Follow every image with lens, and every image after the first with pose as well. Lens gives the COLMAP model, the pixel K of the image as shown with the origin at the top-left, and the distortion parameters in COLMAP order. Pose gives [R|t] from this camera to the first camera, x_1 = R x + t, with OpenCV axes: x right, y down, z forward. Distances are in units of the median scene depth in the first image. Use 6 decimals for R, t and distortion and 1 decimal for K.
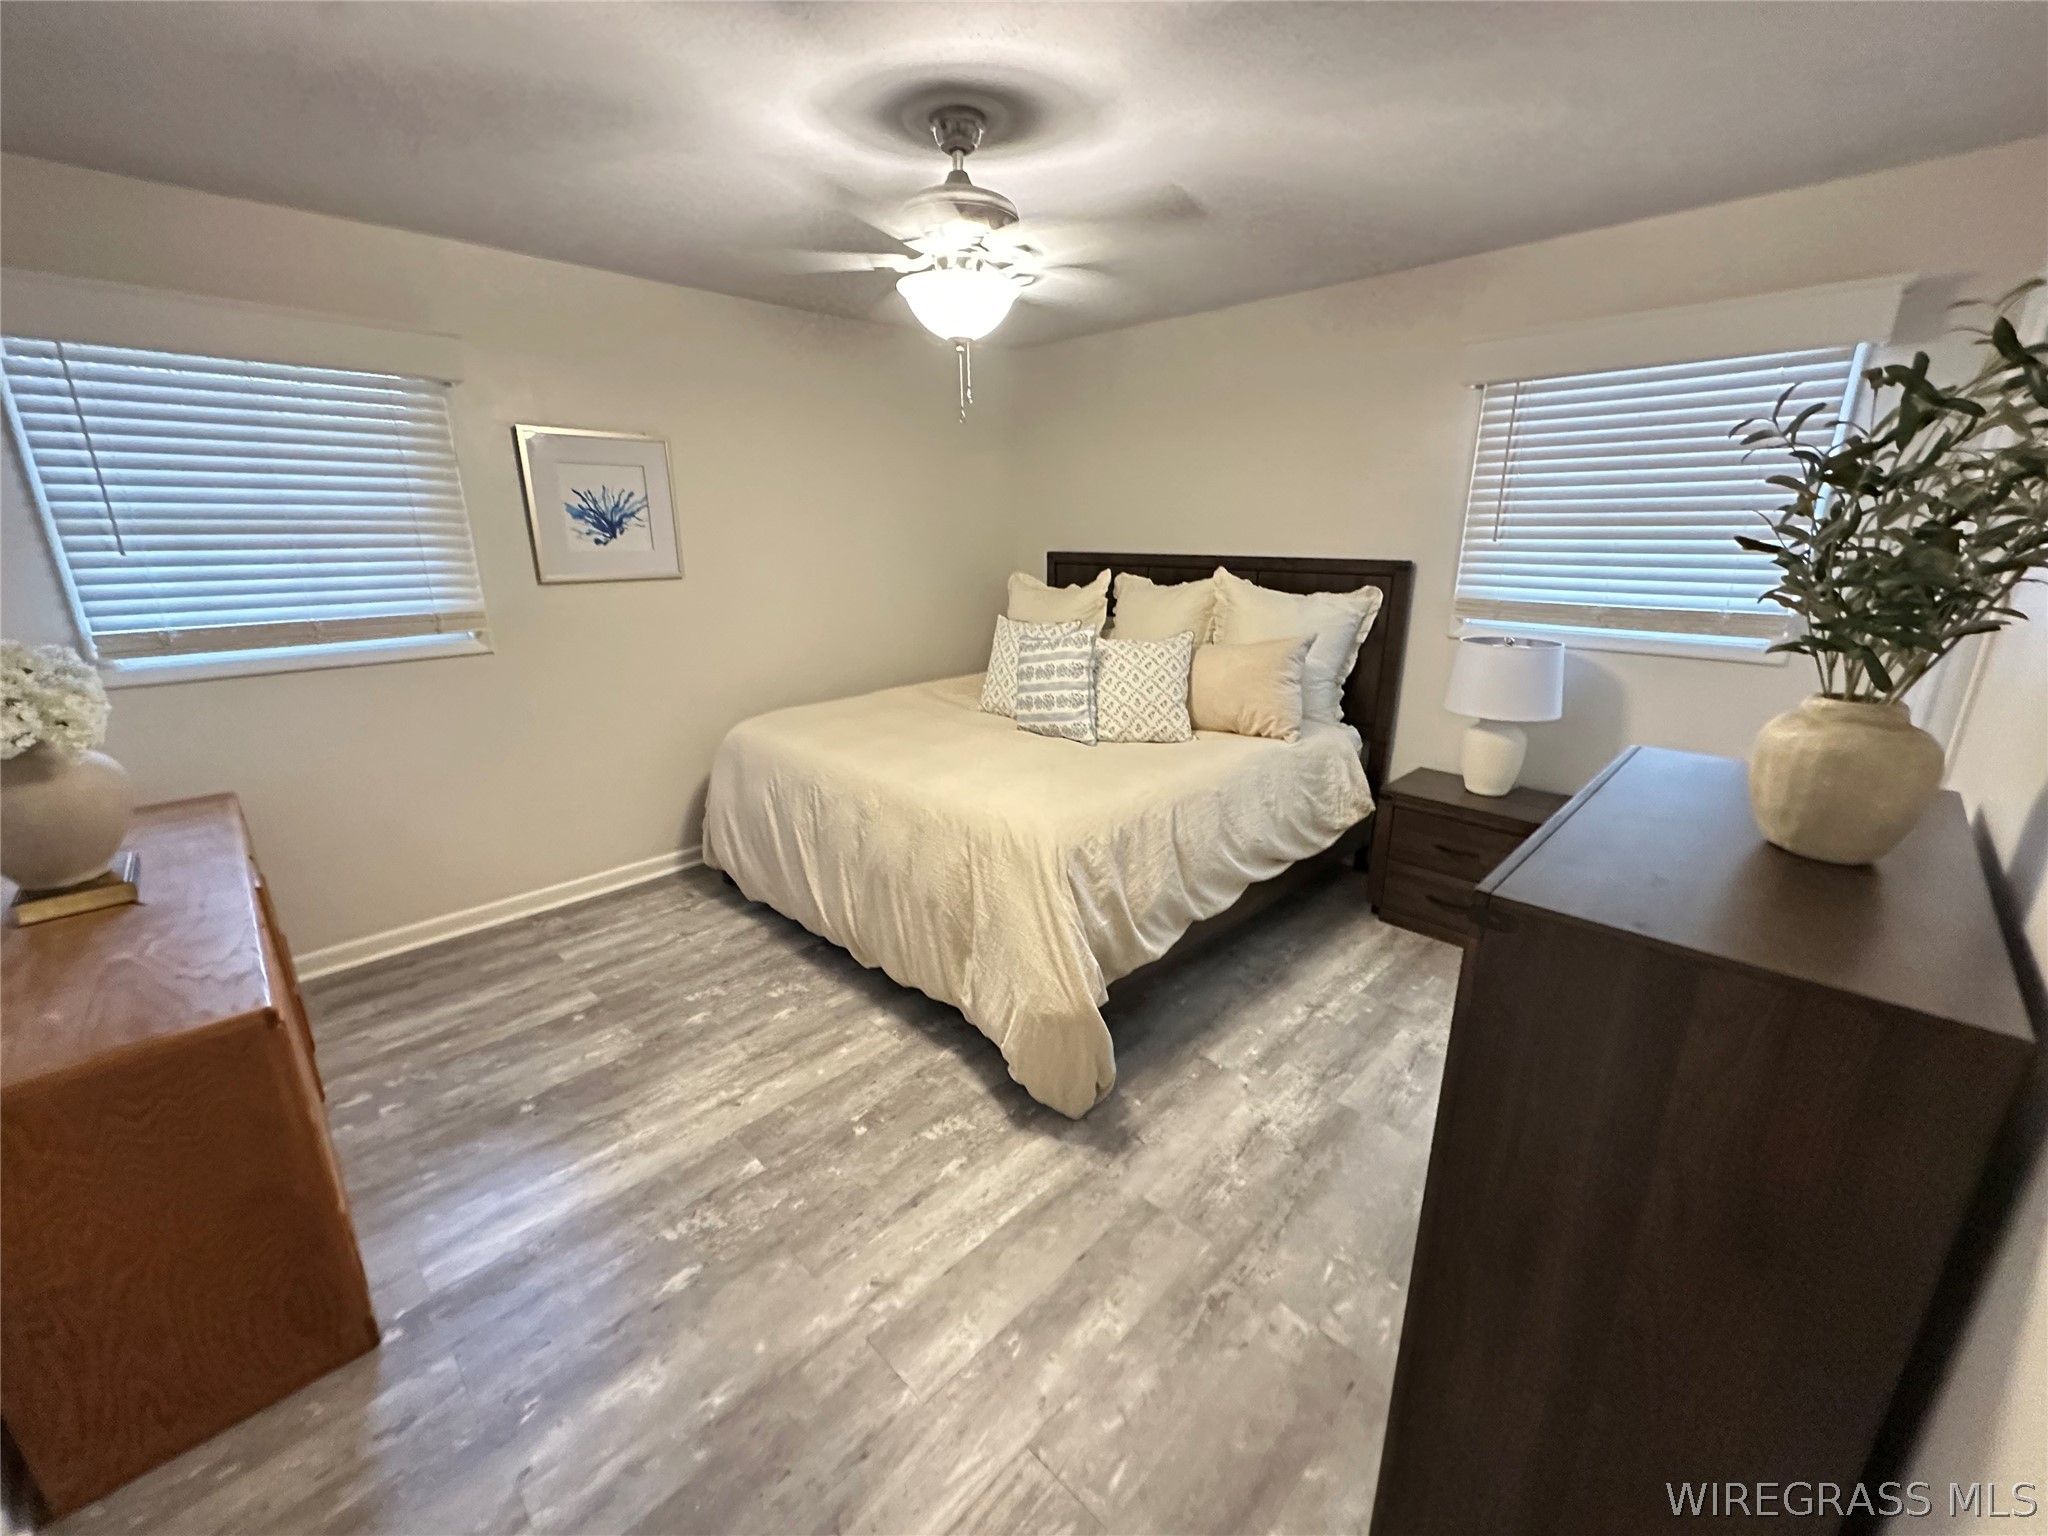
lens RADIAL K [[823.2, 0, 1027.4], [0, 823.2, 775.8], [0, 0, 1]] dist [-0.004115, 0.001408]
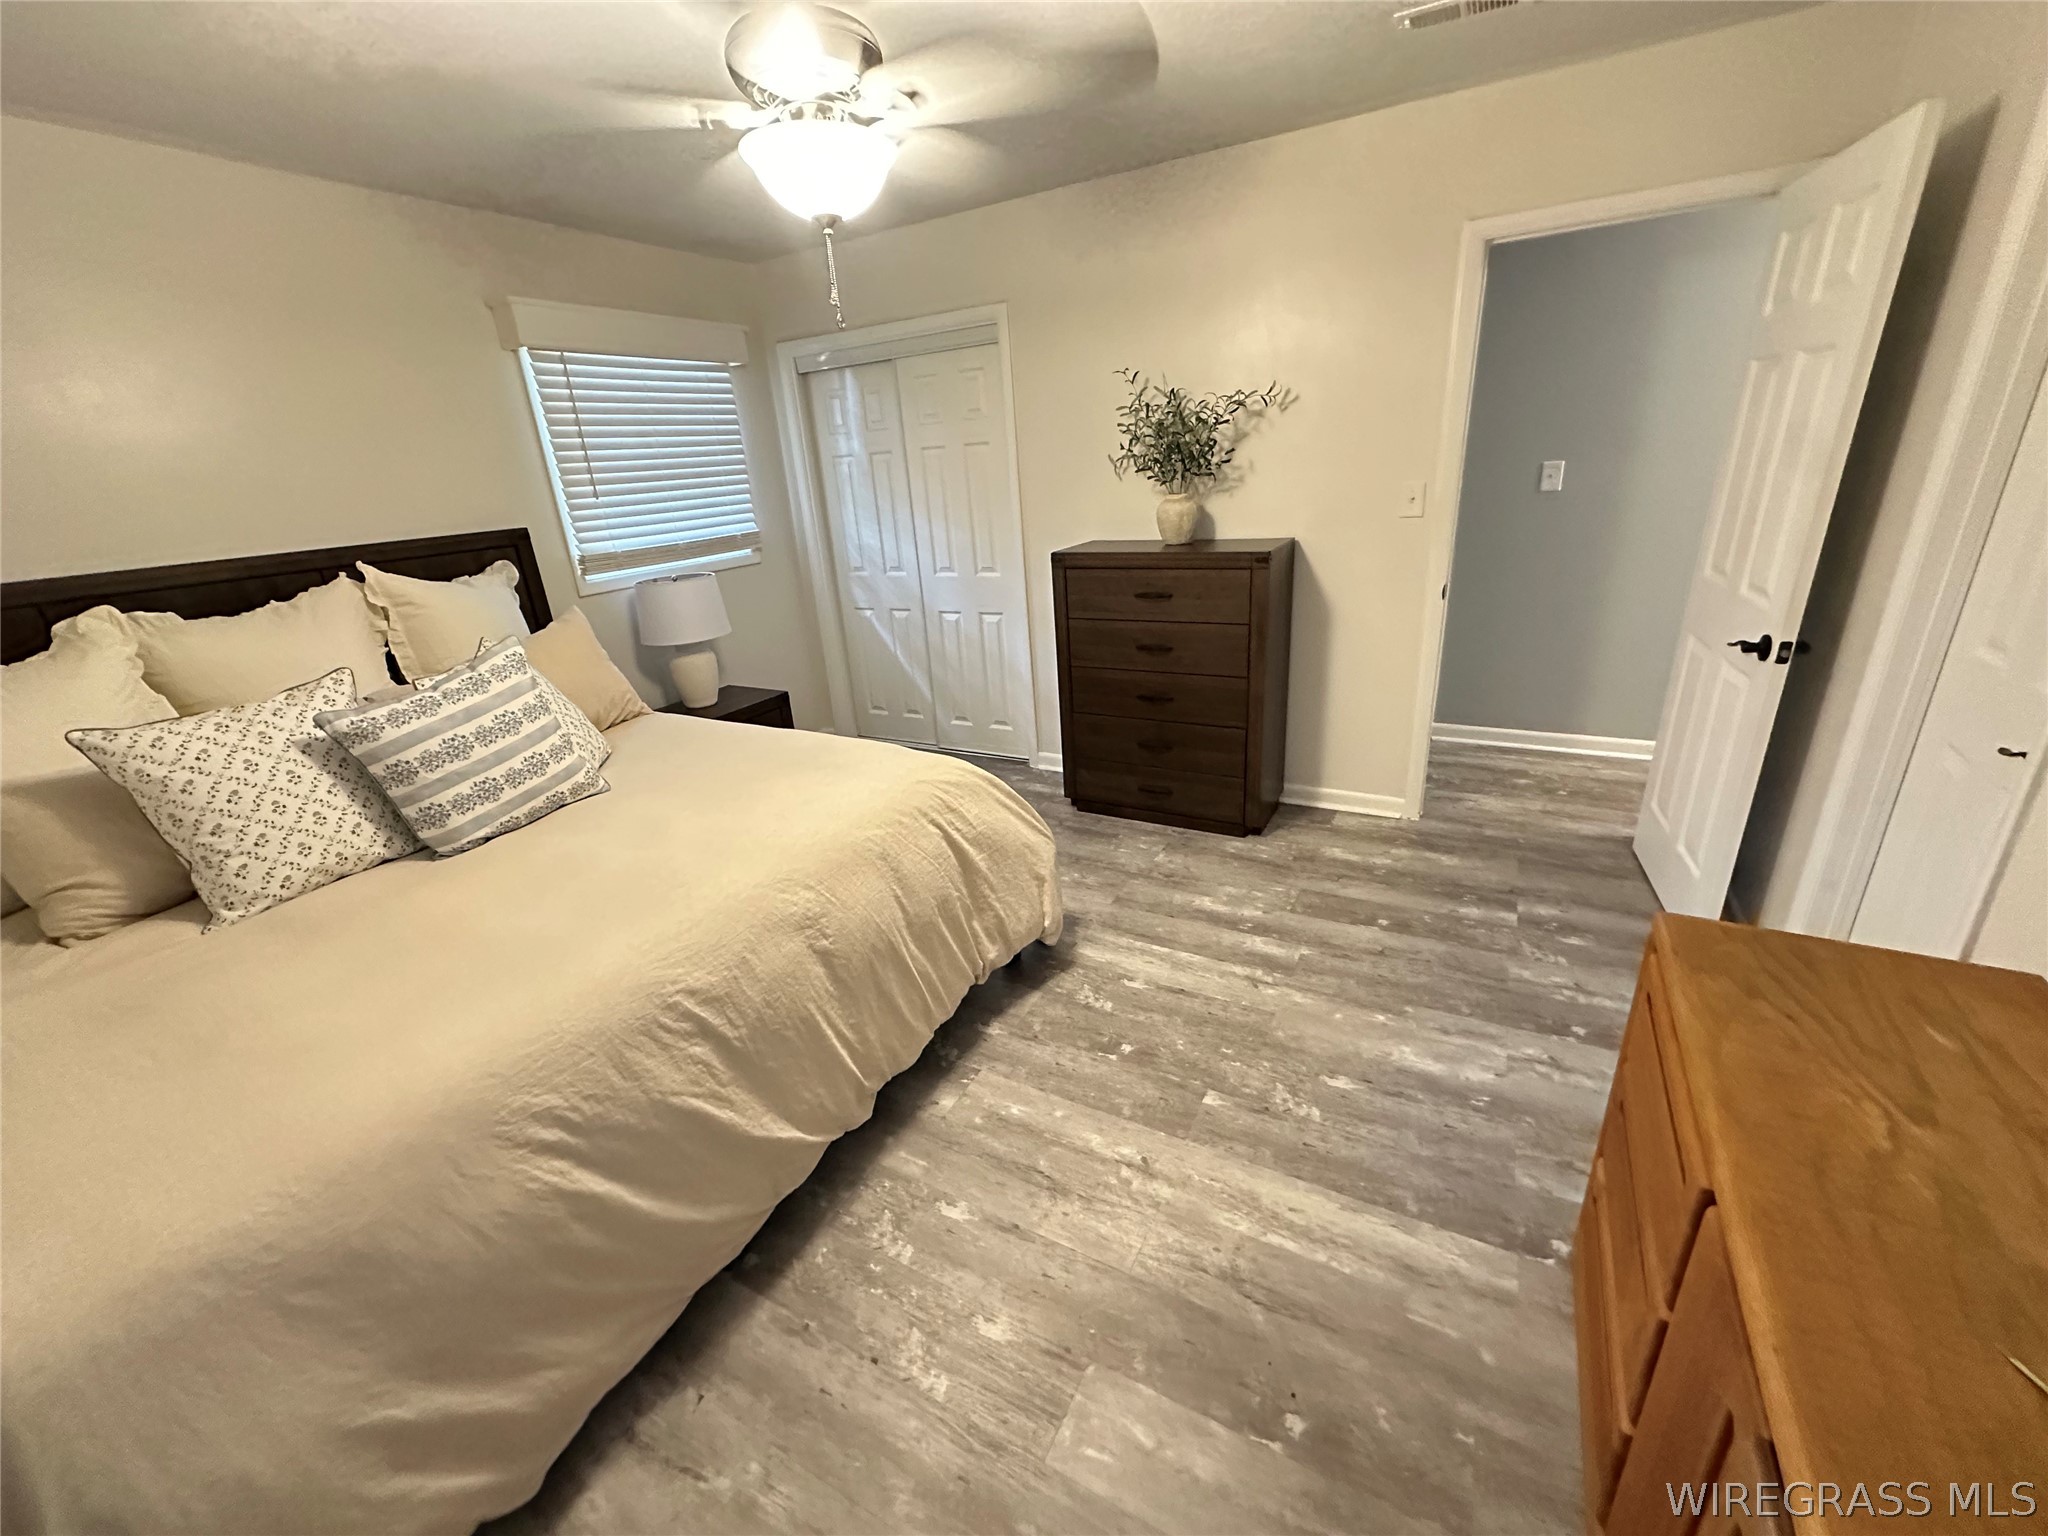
lens RADIAL K [[823.2, 0, 1027.8], [0, 823.2, 765.5], [0, 0, 1]] dist [-0.004115, 0.001408]
pose [[-0.272921, -0.316080, 0.908629, -0.989268], [0.351157, 0.846587, 0.399973, -0.315700], [-0.895657, 0.428233, -0.120058, 1.089337]]
